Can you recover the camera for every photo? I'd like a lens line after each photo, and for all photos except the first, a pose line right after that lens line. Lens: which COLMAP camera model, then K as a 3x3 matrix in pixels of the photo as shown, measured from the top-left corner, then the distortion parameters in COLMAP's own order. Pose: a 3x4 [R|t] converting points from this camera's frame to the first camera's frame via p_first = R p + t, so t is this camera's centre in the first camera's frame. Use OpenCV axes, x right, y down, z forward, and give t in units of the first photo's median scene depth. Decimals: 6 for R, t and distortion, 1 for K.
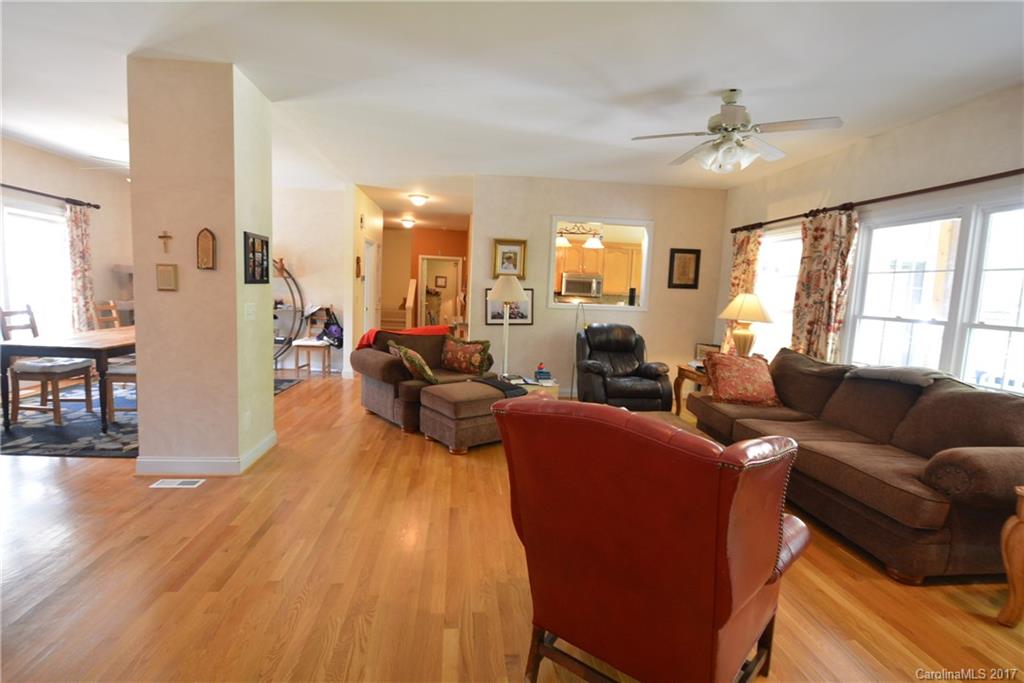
lens RADIAL K [[475.2, 0, 507.7], [0, 475.2, 339.6], [0, 0, 1]] dist [-0.006032, -0.001068]
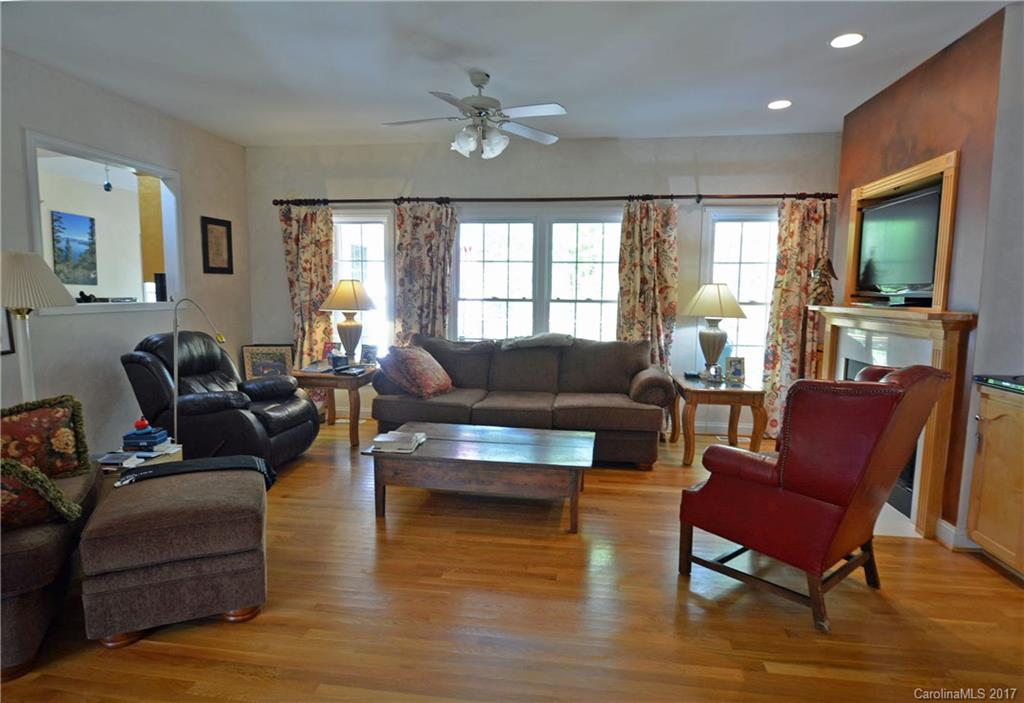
lens RADIAL K [[557.0, 0, 517.7], [0, 557.0, 346.7], [0, 0, 1]] dist [0.000668, -0.000838]
pose [[0.231758, -0.137803, 0.962963, -0.501797], [0.099561, 0.988077, 0.117435, -0.071510], [-0.967665, 0.068657, 0.242715, 0.494702]]
